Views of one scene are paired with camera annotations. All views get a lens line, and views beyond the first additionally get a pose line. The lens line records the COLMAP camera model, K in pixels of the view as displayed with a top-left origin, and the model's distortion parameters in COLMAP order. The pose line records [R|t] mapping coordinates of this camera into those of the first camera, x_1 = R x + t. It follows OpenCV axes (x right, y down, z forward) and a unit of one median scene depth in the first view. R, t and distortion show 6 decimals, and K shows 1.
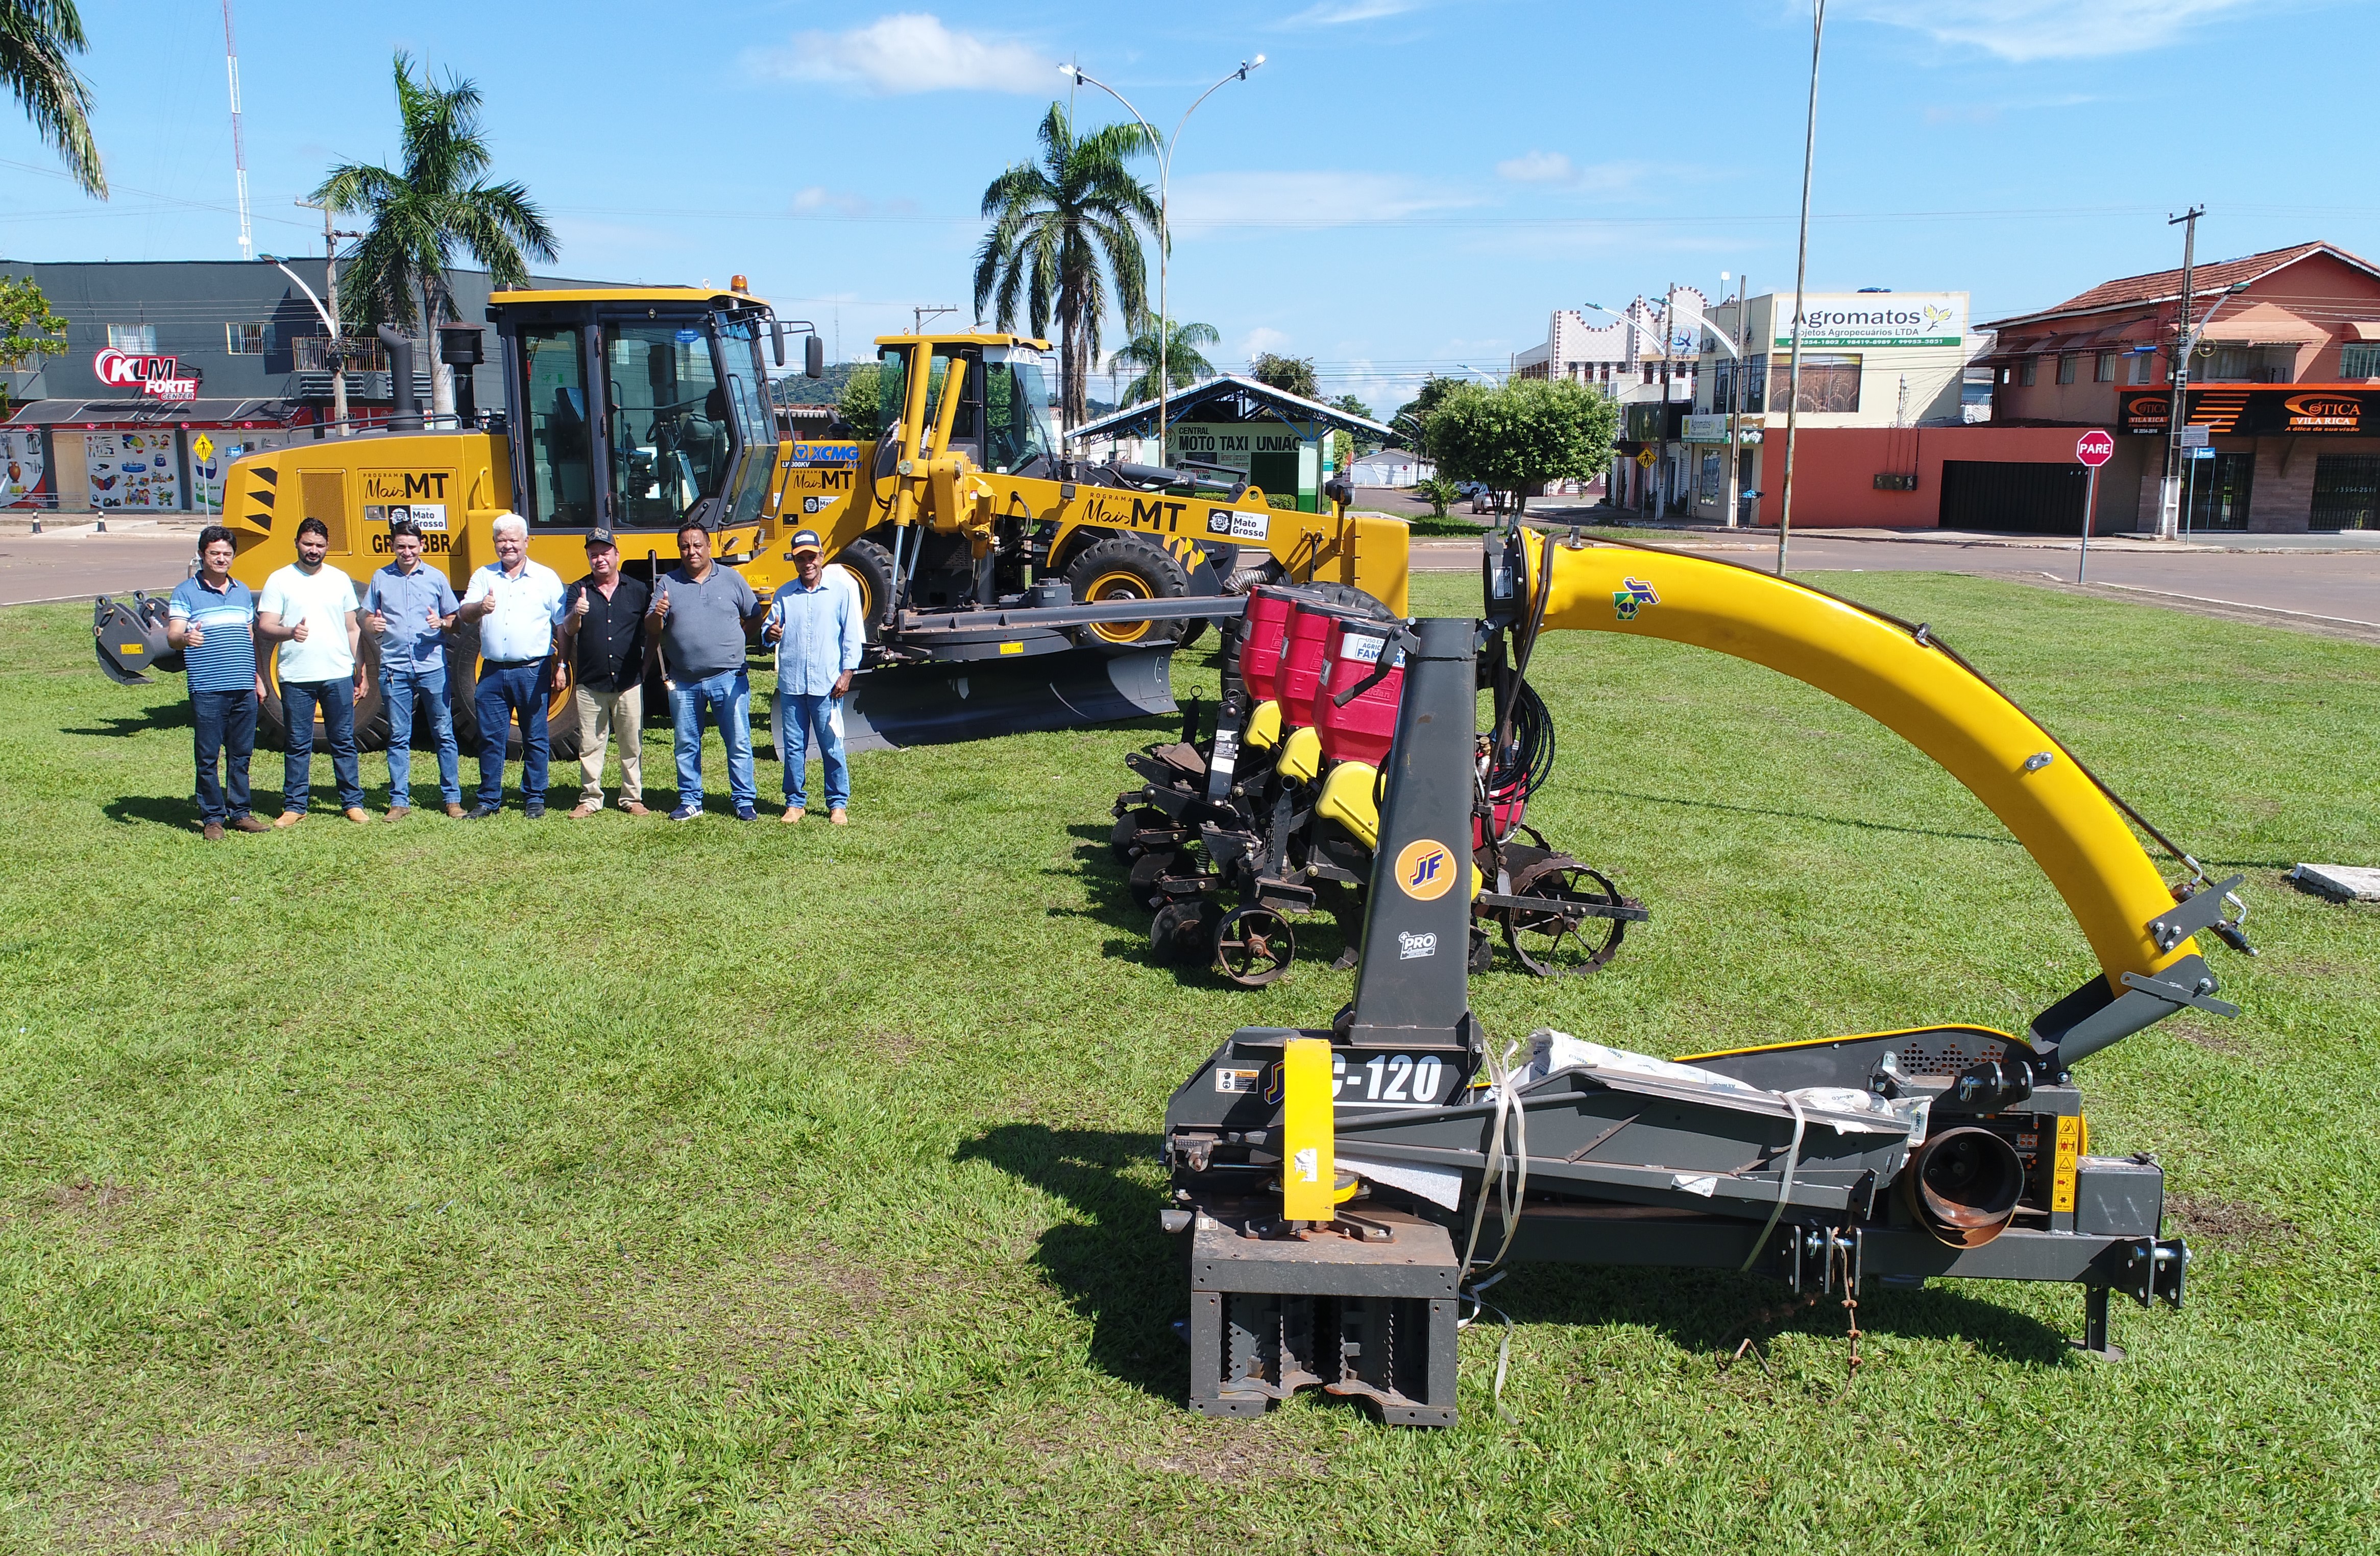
lens RADIAL K [[1879.5, 0, 1190.0], [0, 1879.5, 778.0], [0, 0, 1]] dist [-0.001225, -0.001322]
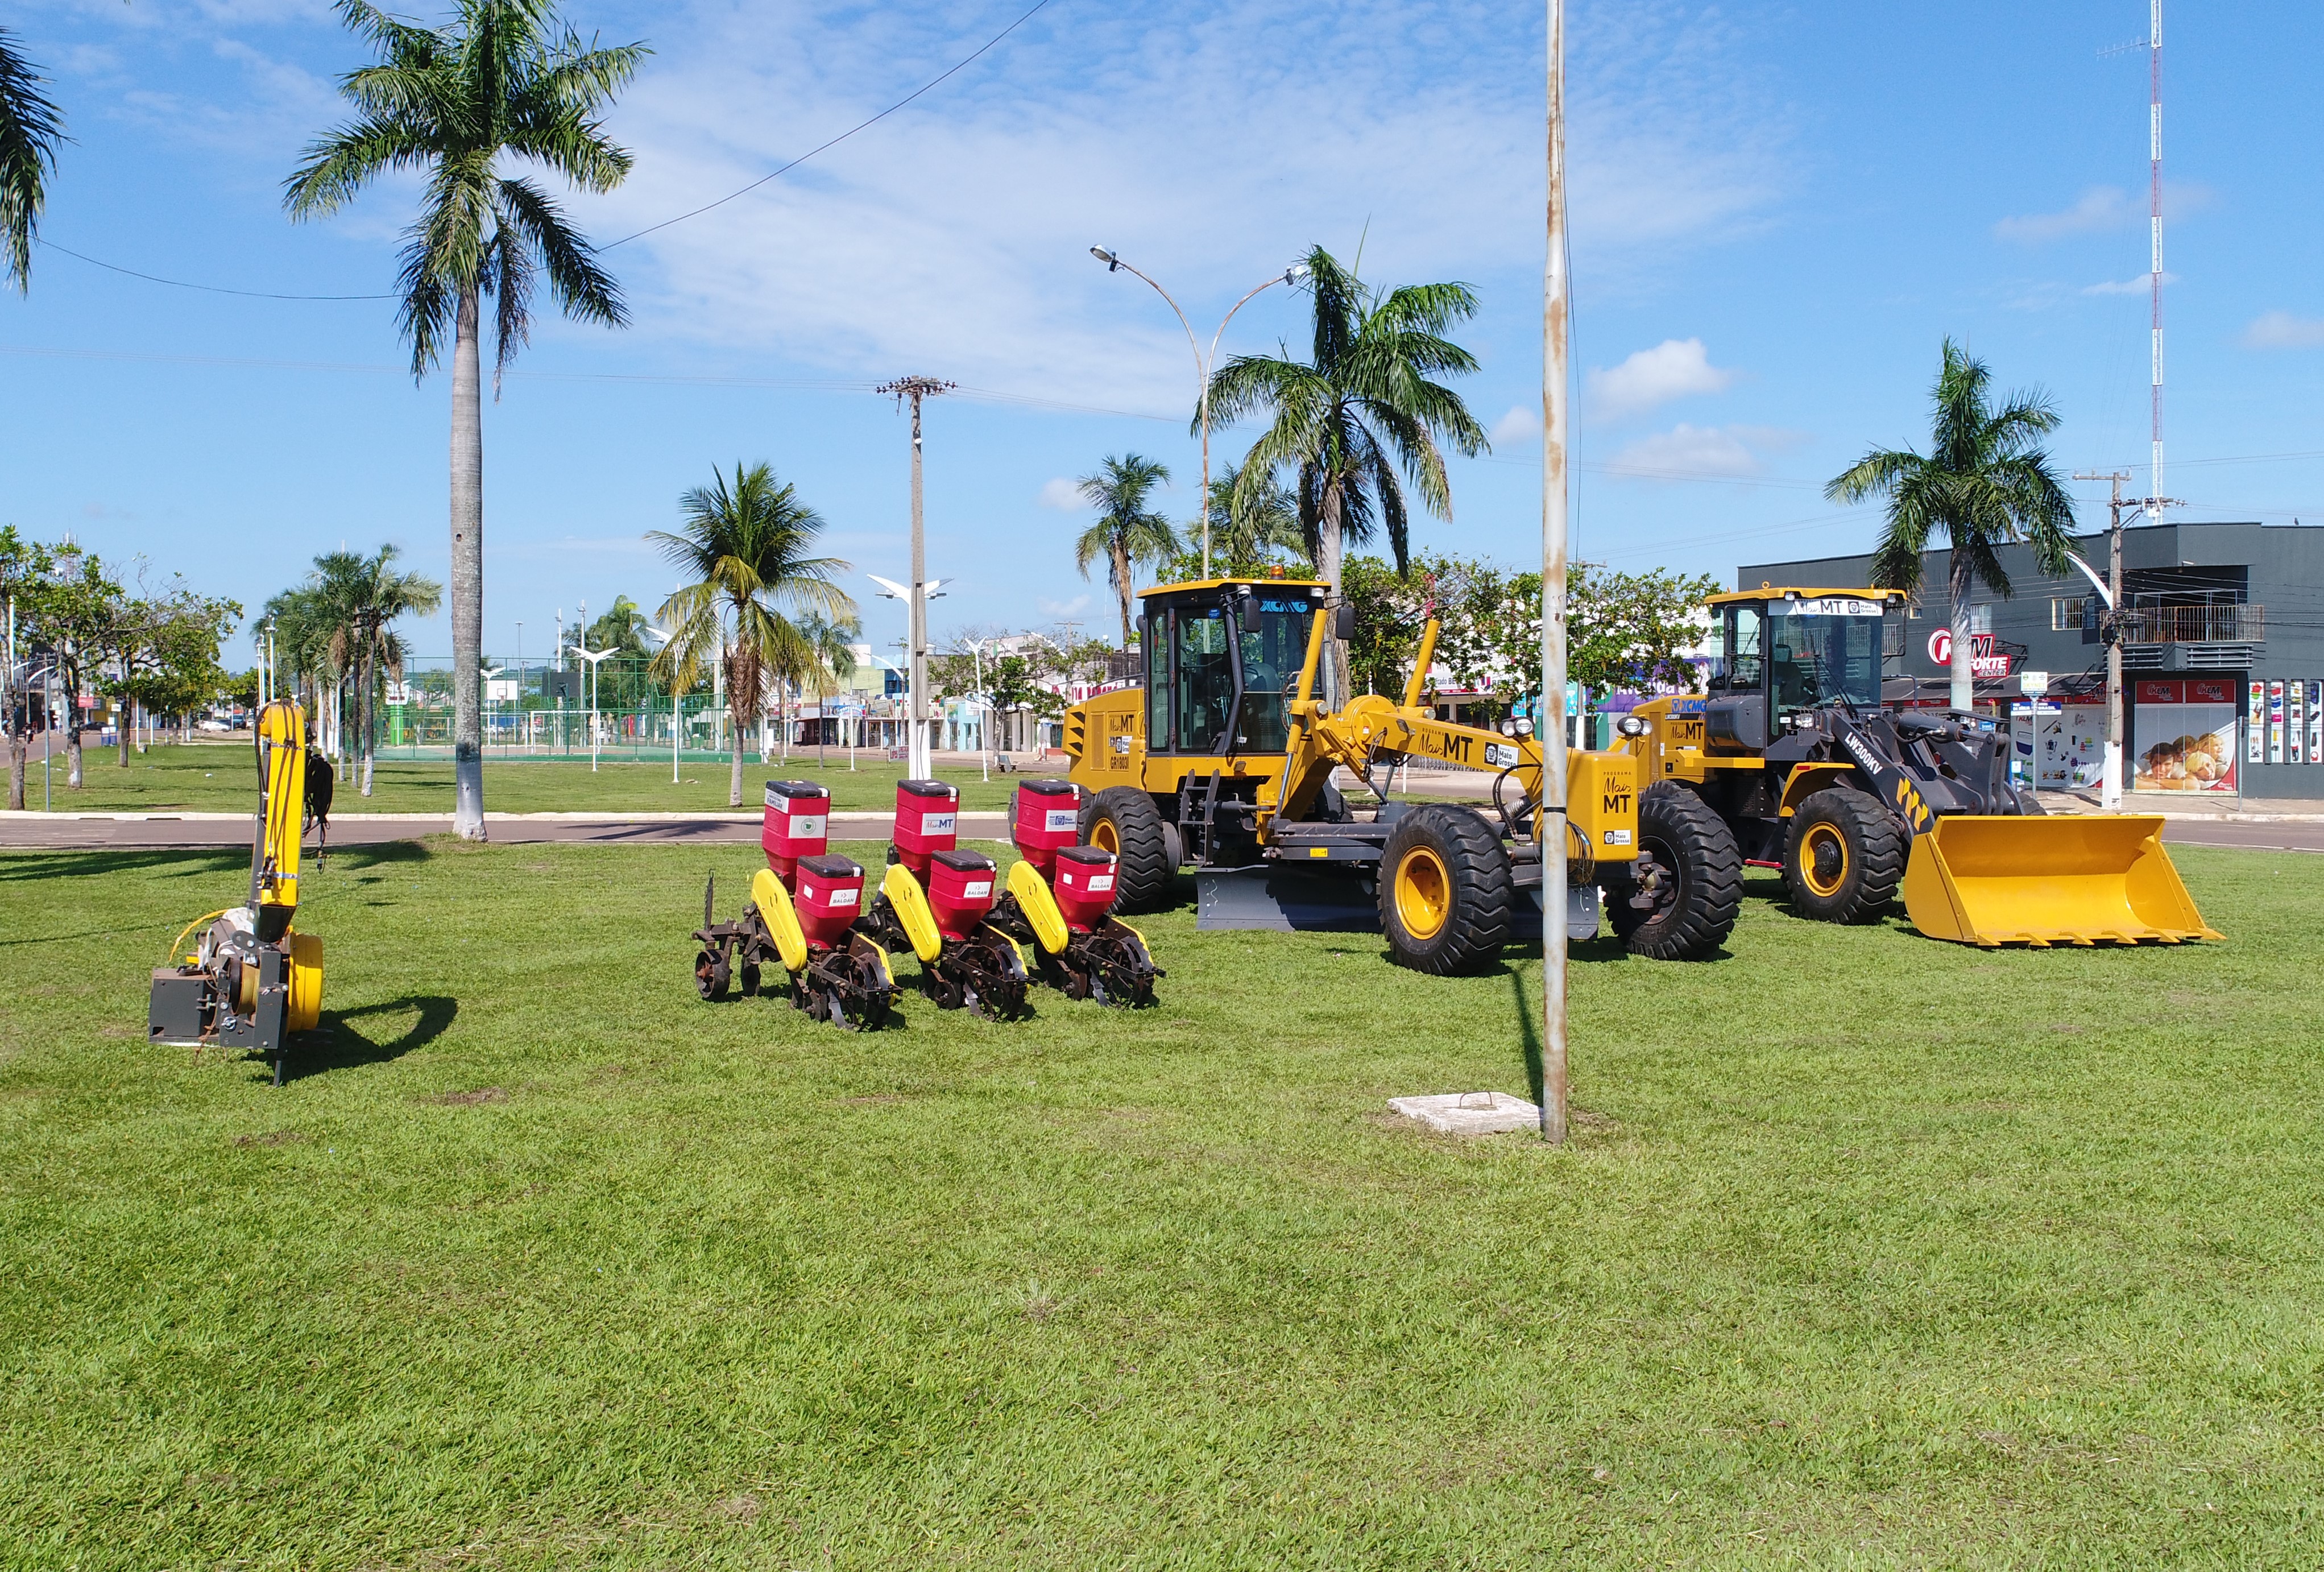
lens RADIAL K [[2166.1, 0, 1105.5], [0, 2166.1, 727.3], [0, 0, 1]] dist [0.004977, -0.006461]
pose [[0.465020, -0.001676, -0.885299, 0.284850], [-0.155955, 0.984205, -0.083781, -0.002704], [0.871455, 0.177027, 0.457413, 0.059742]]
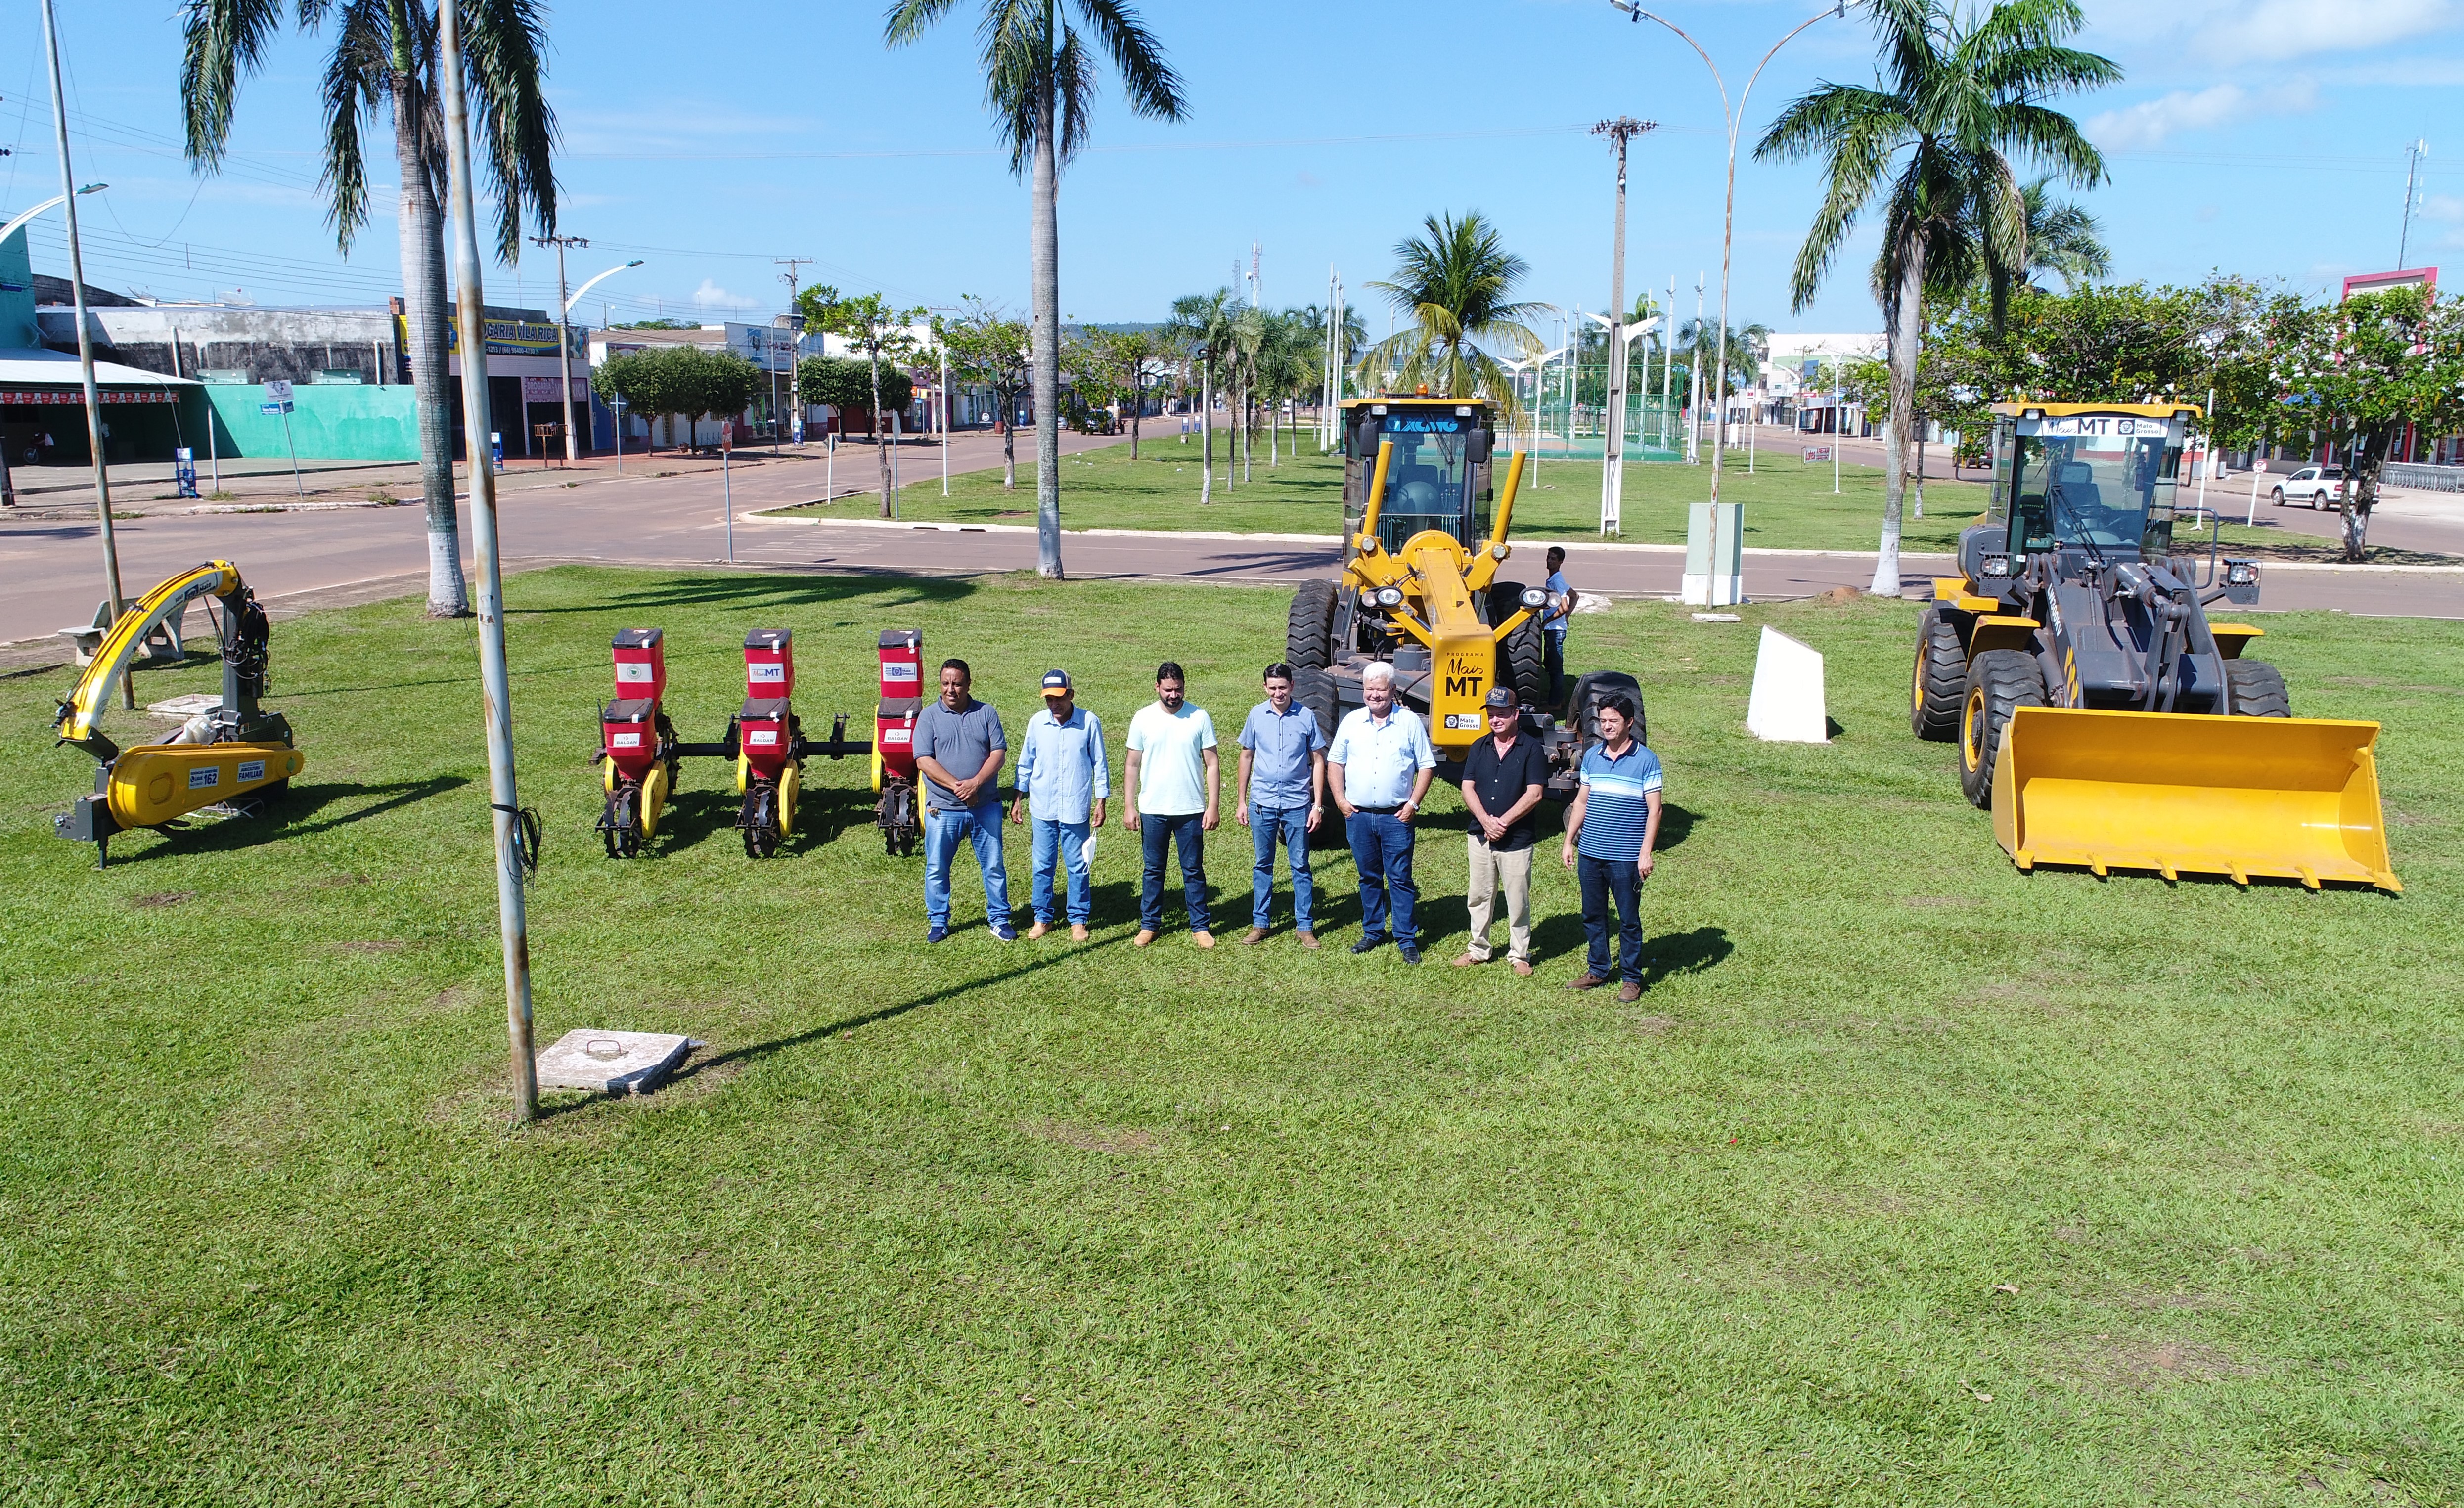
lens RADIAL K [[1871.8, 0, 1193.2], [0, 1871.8, 770.7], [0, 0, 1]] dist [-0.001362, 0.004186]
pose [[-0.031741, 0.196724, -0.979945, 0.296008], [-0.182714, 0.962776, 0.199196, -0.065123], [0.982654, 0.185372, 0.005385, 0.241135]]
